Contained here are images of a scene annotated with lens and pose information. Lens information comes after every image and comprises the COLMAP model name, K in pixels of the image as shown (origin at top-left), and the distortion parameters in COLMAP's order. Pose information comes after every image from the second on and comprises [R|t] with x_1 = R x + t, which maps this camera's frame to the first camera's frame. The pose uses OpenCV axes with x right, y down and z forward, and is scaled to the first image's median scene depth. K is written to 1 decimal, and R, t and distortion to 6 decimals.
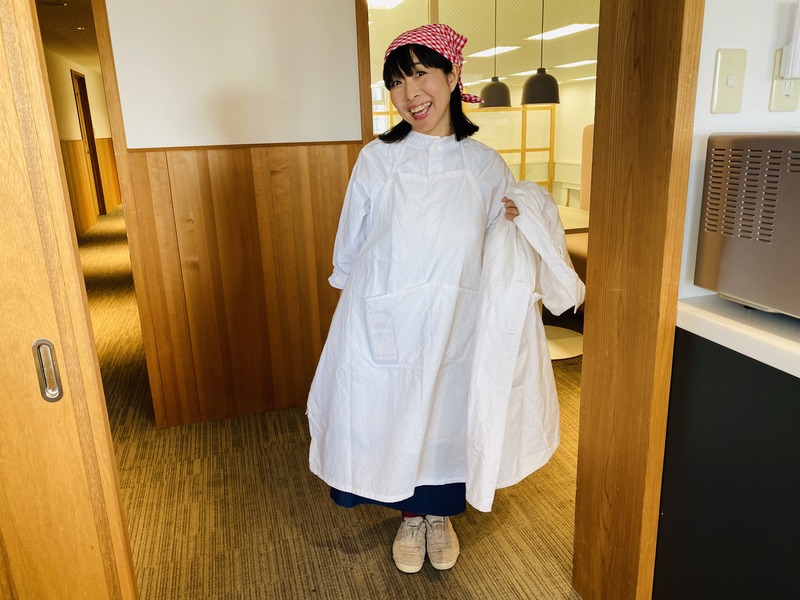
lens RADIAL K [[622.2, 0, 402.5], [0, 622.2, 299.9], [0, 0, 1]] dist [0.024262, -0.027470]
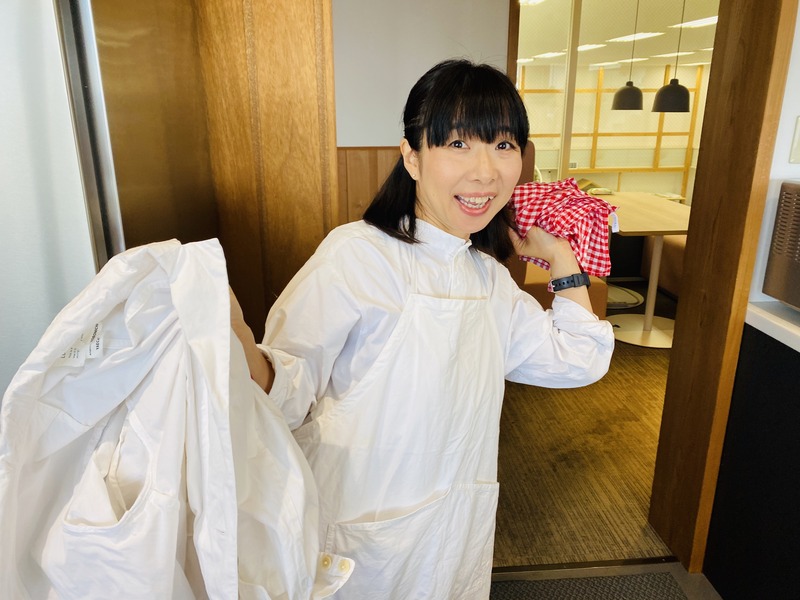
lens RADIAL K [[622.2, 0, 393.7], [0, 622.2, 296.5], [0, 0, 1]] dist [0.024262, -0.027470]
pose [[0.978198, 0.086619, -0.188748, -0.028510], [-0.079949, 0.995885, 0.042683, -0.006283], [0.191668, -0.026663, 0.981098, -0.286673]]
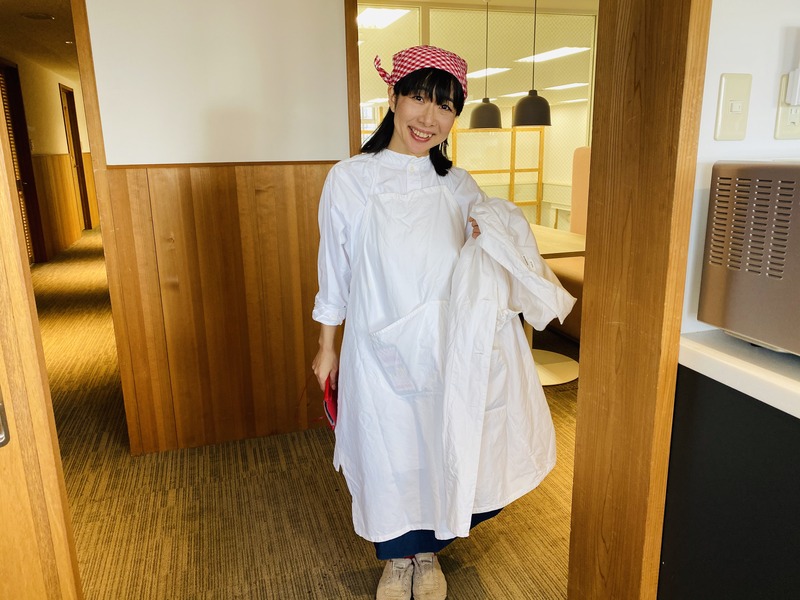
lens RADIAL K [[622.2, 0, 401.8], [0, 622.2, 298.7], [0, 0, 1]] dist [0.024262, -0.027470]
pose [[0.999787, 0.011383, 0.017222, 0.002103], [-0.010866, 0.999496, -0.029828, -0.014892], [-0.017553, 0.029635, 0.999407, 0.040760]]
